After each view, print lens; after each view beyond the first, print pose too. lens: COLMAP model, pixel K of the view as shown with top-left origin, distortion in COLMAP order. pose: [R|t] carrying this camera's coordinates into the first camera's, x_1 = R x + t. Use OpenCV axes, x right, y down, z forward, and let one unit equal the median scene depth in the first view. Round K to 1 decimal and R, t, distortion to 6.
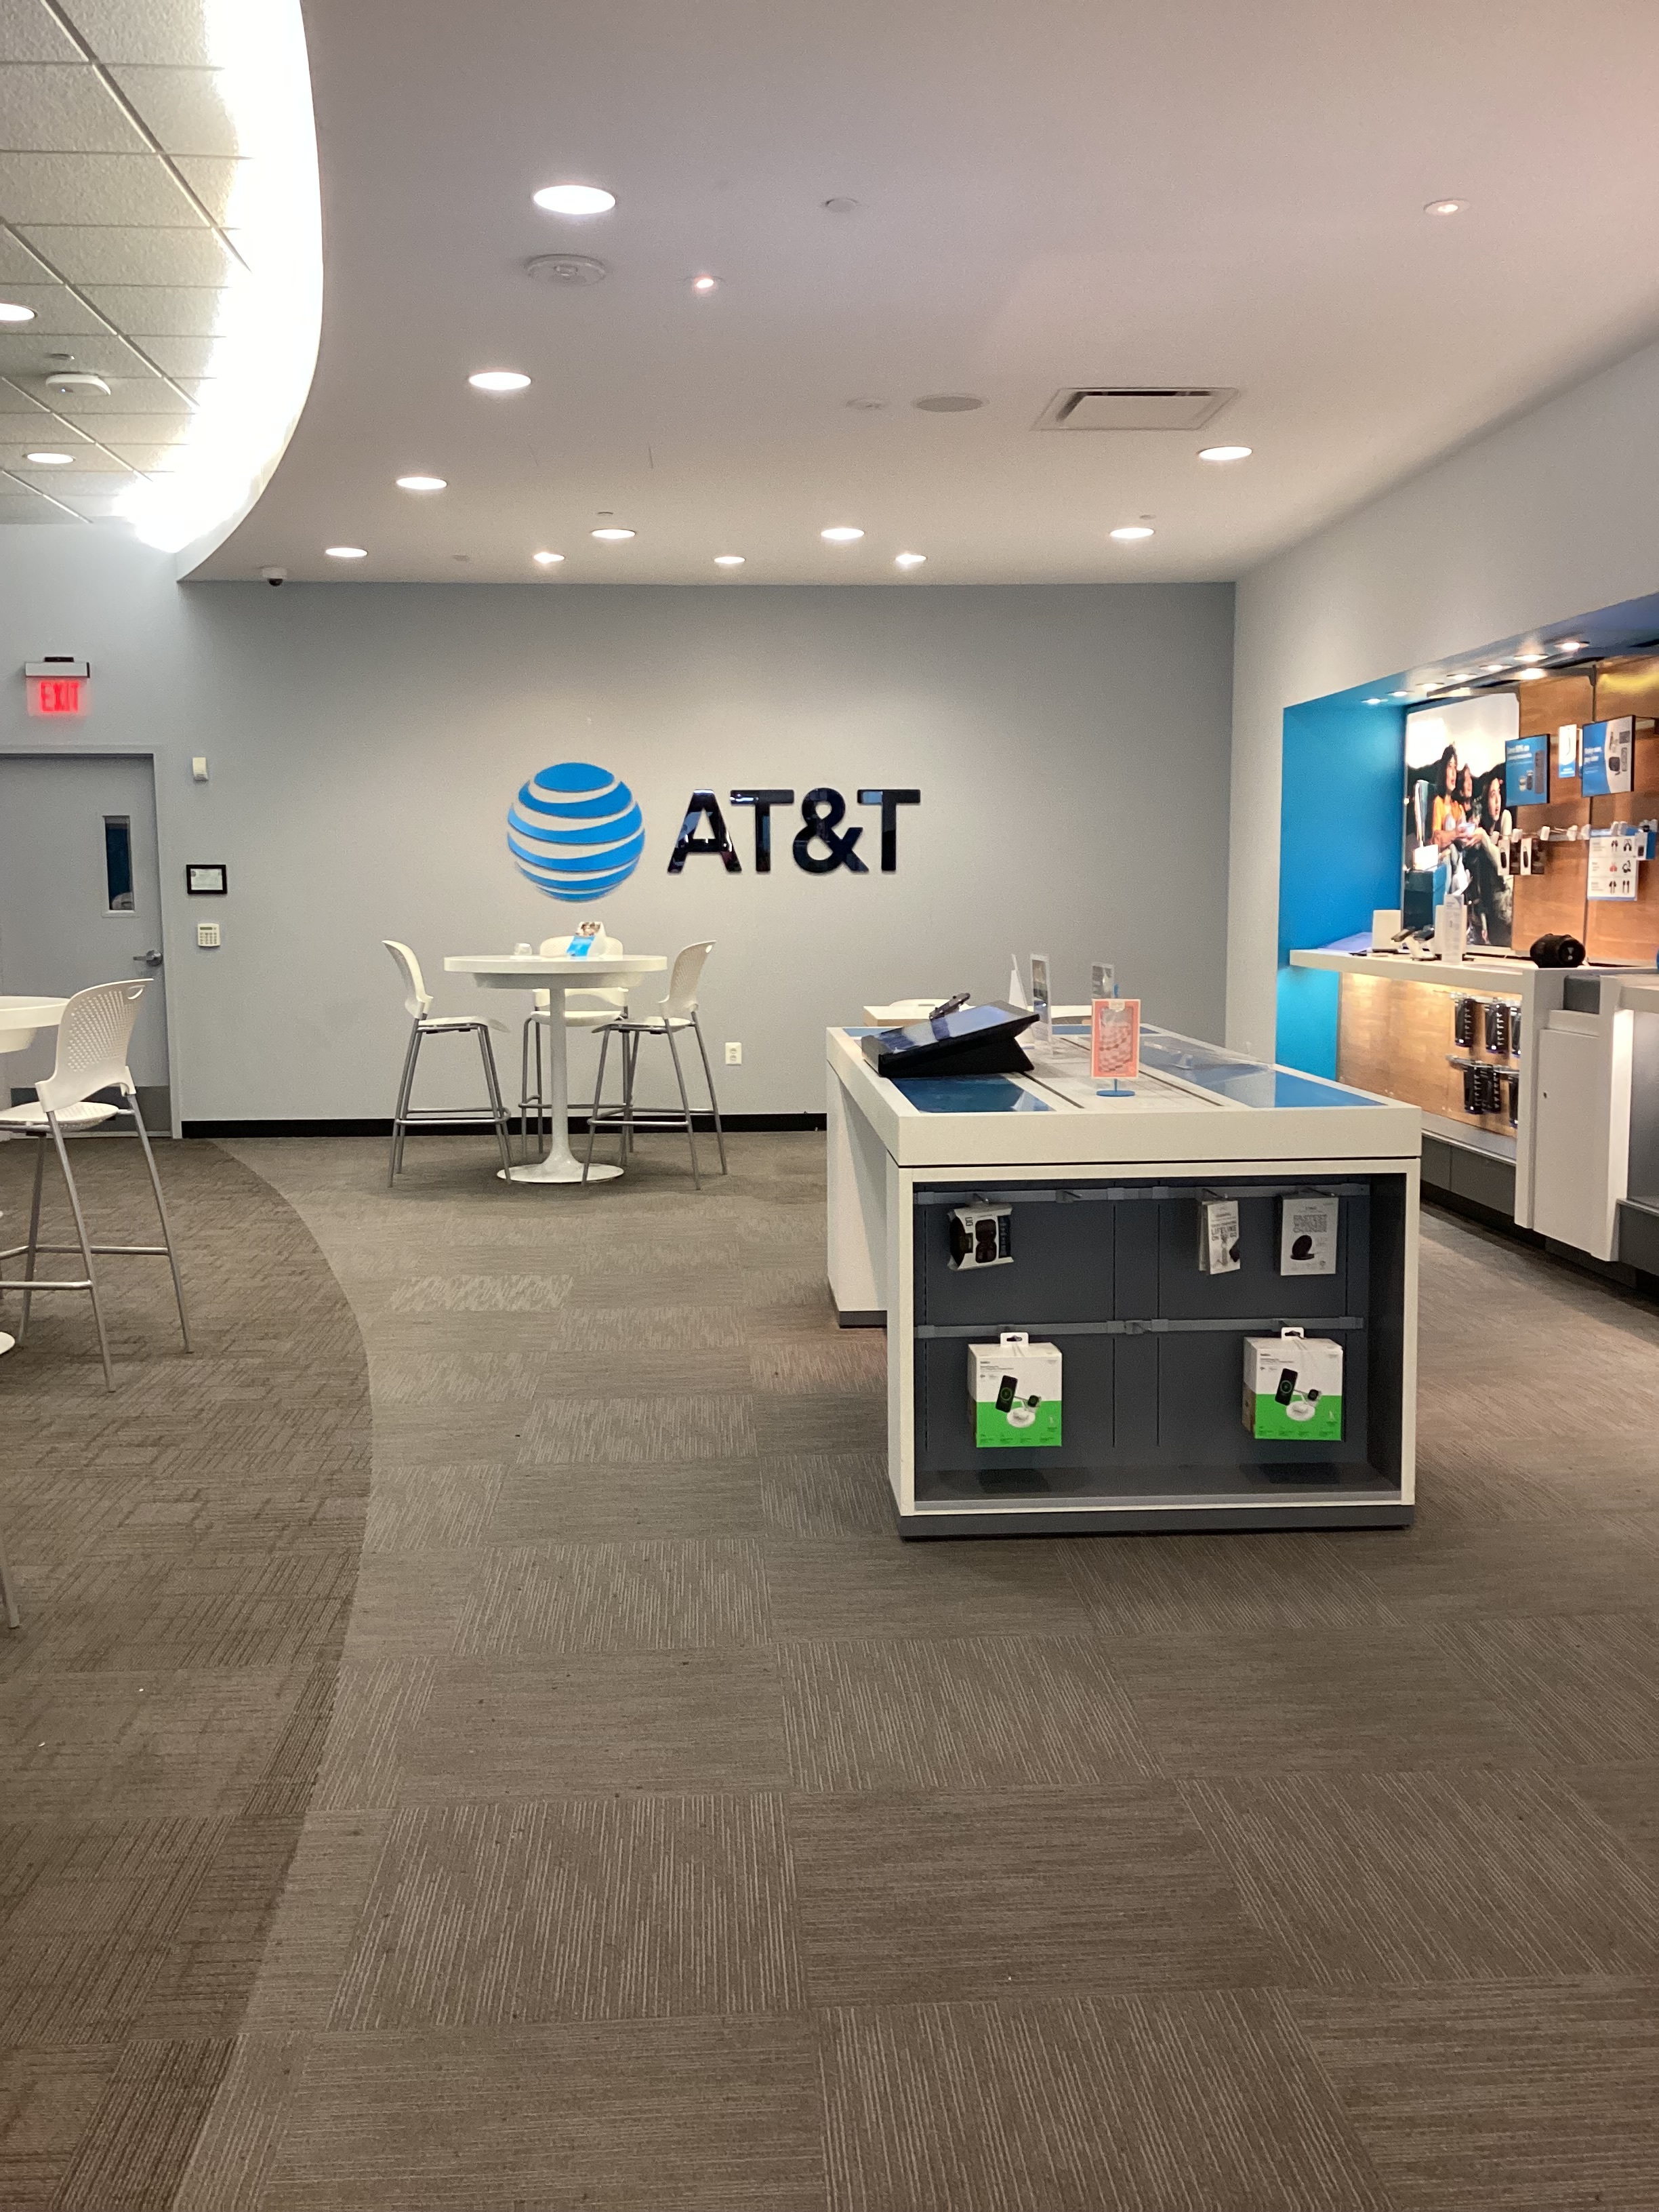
lens RADIAL K [[1972.1, 0, 829.5], [0, 1972.1, 1106.0], [0, 0, 1]] dist [0.091555, -0.131632]
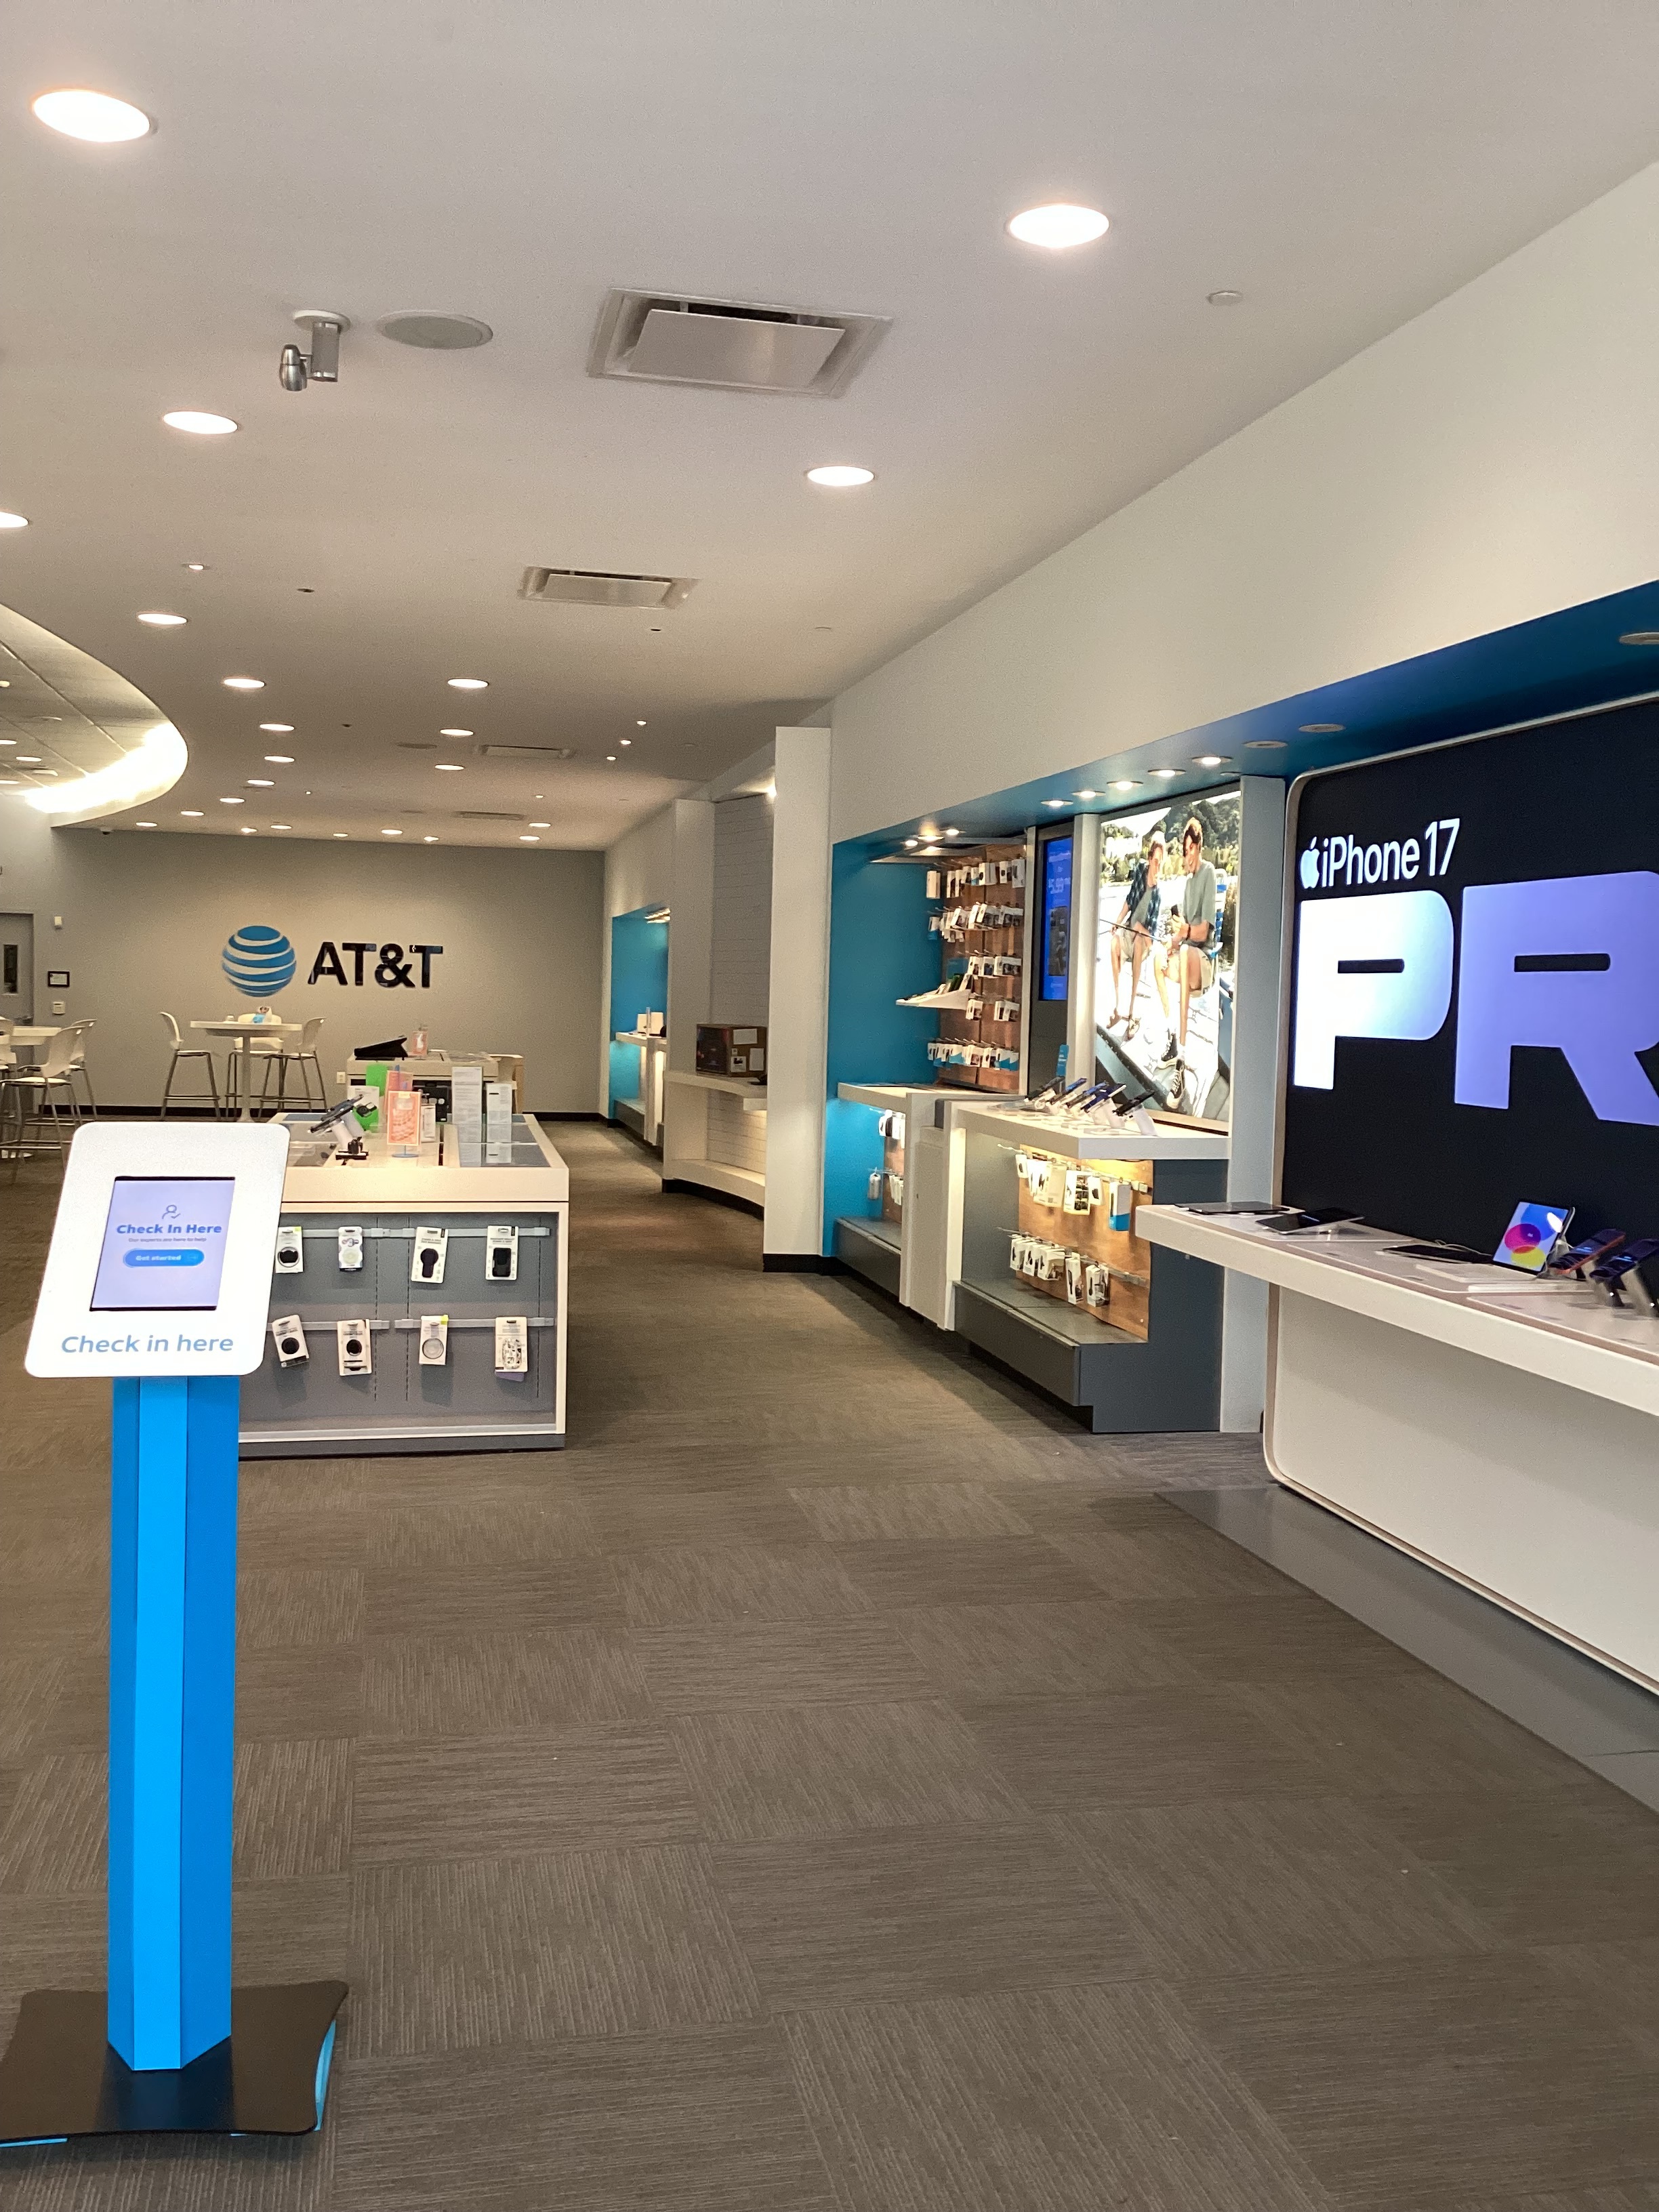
lens RADIAL K [[1986.7, 0, 829.5], [0, 1986.7, 1106.0], [0, 0, 1]] dist [0.141947, -0.290424]
pose [[0.988787, 0.025379, 0.147163, 0.208176], [-0.017259, 0.998271, -0.056191, 0.156193], [-0.148335, 0.053021, 0.987515, -1.526902]]
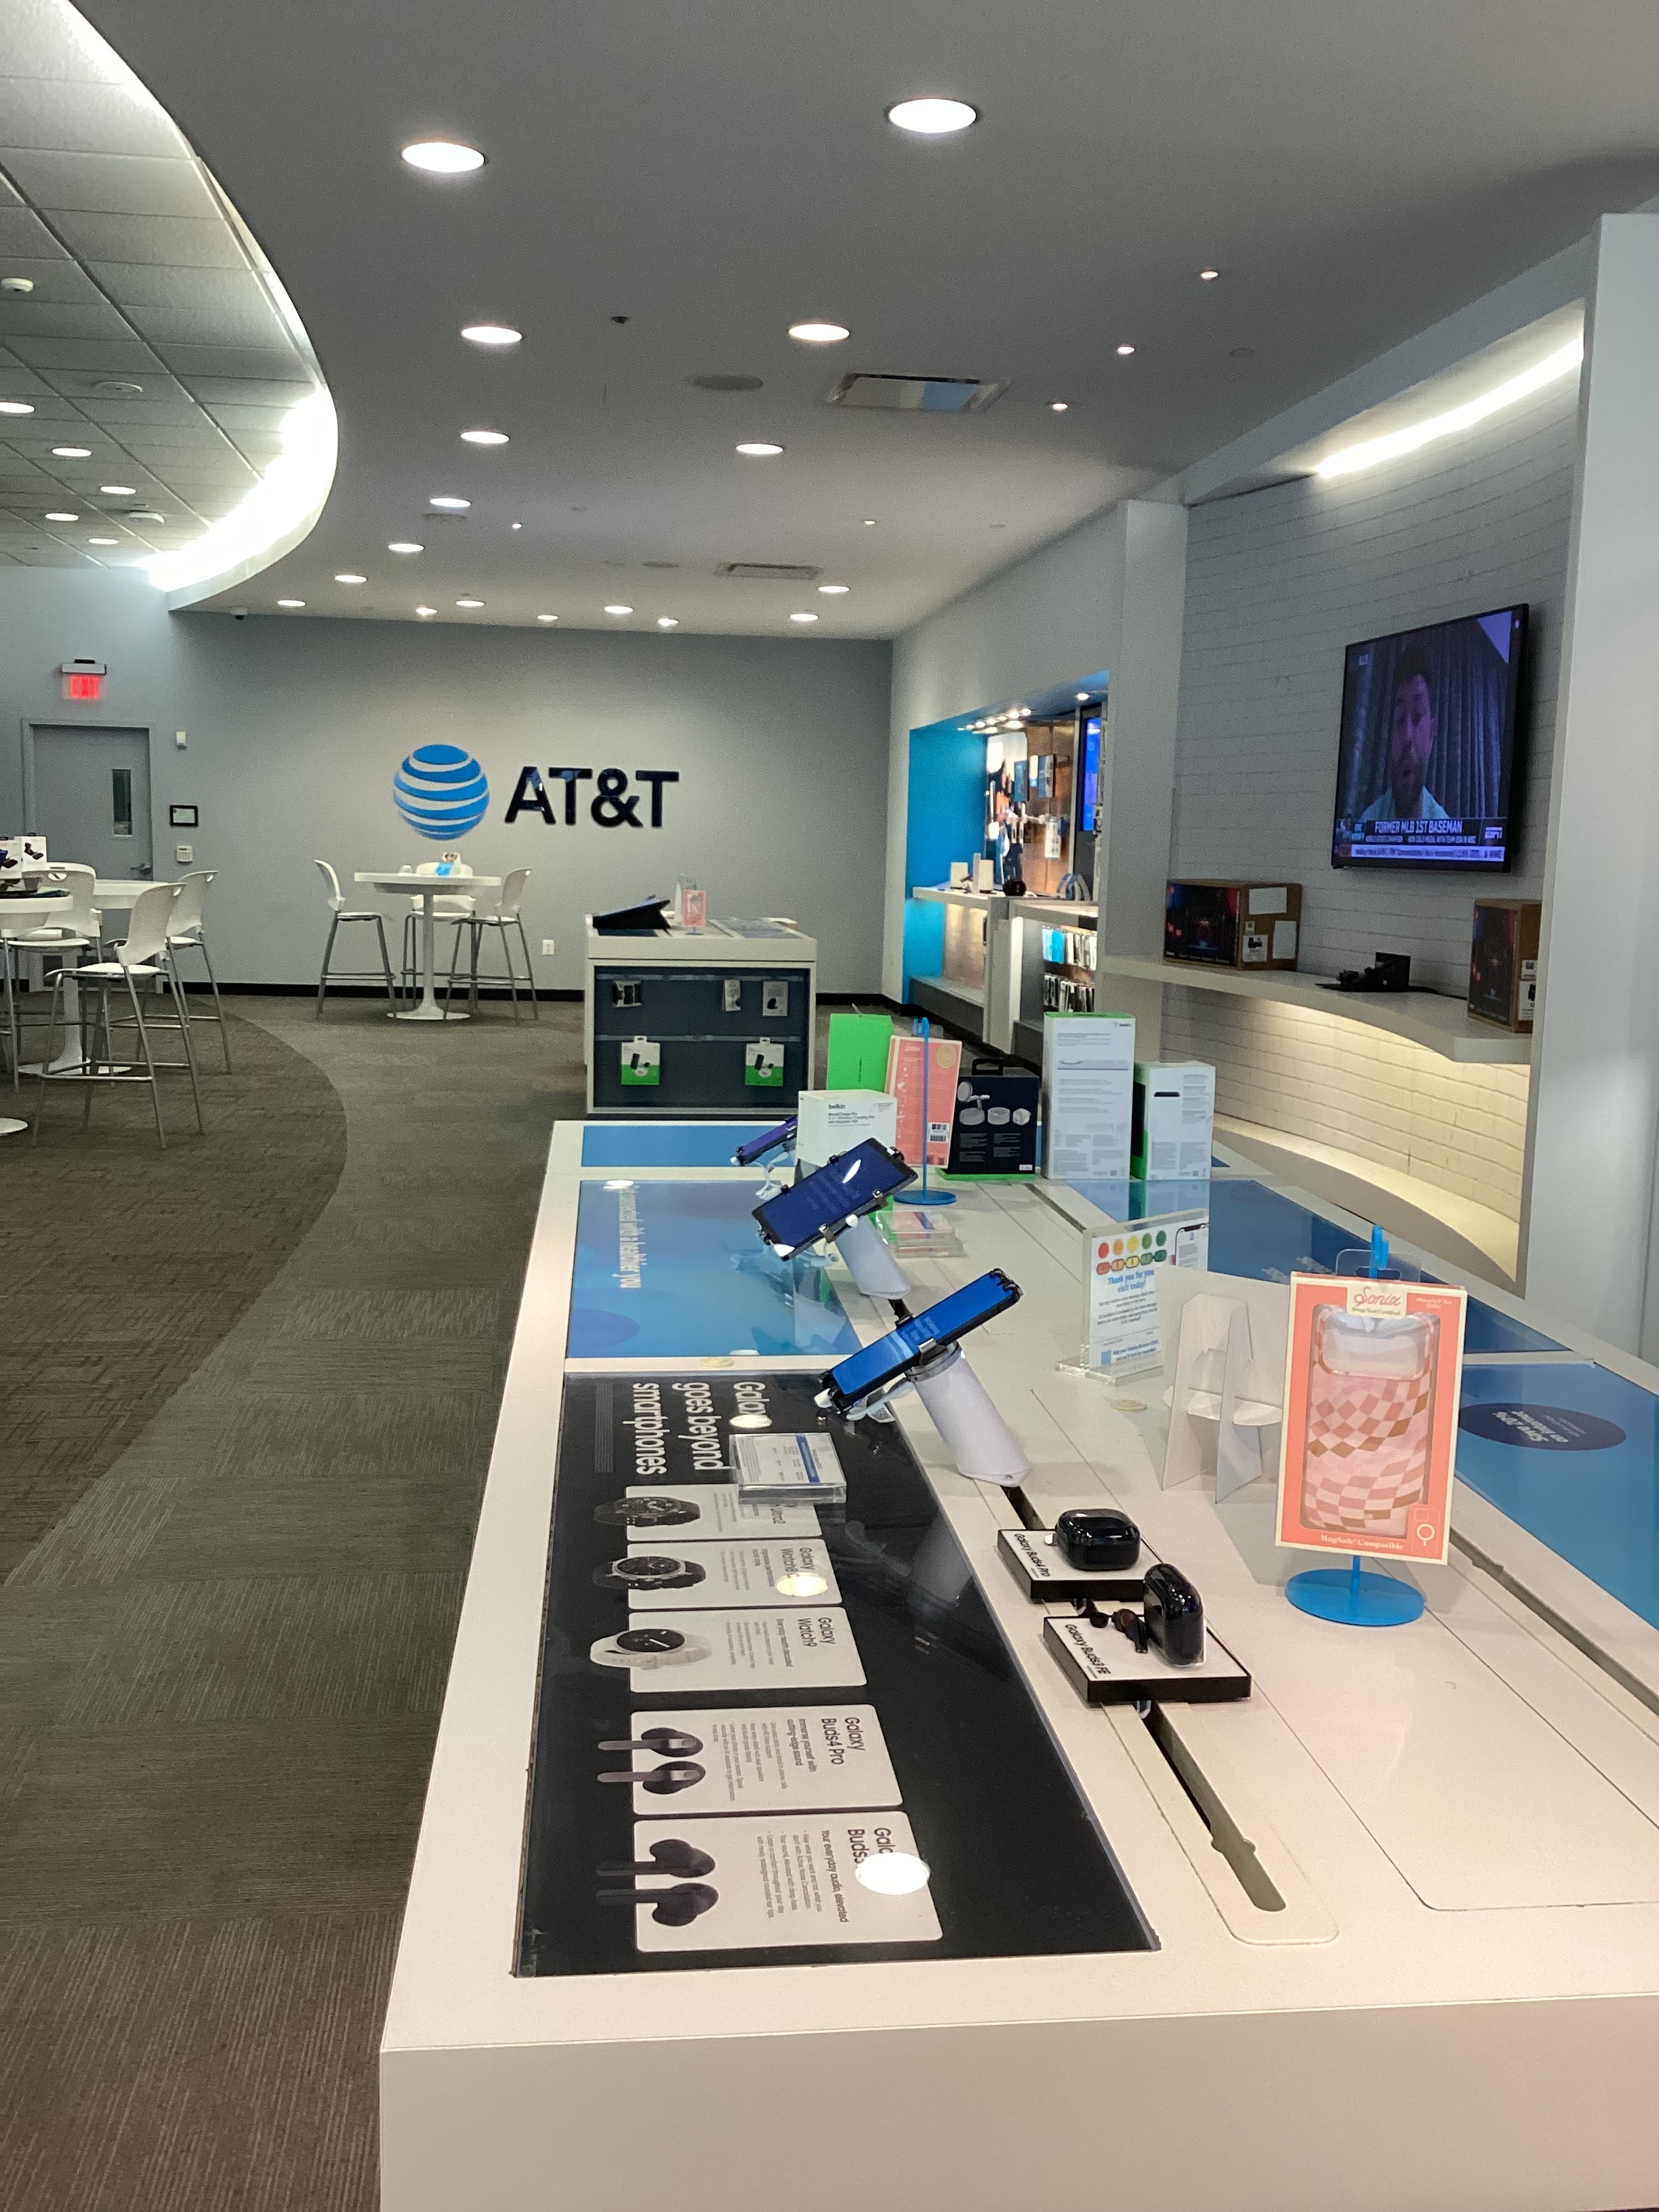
lens RADIAL K [[1986.7, 0, 829.5], [0, 1986.7, 1106.0], [0, 0, 1]] dist [0.141947, -0.290424]
pose [[0.997235, 0.022684, 0.070772, 0.088237], [-0.024256, 0.999476, 0.021443, 0.082745], [-0.070249, -0.023101, 0.997262, -0.757839]]
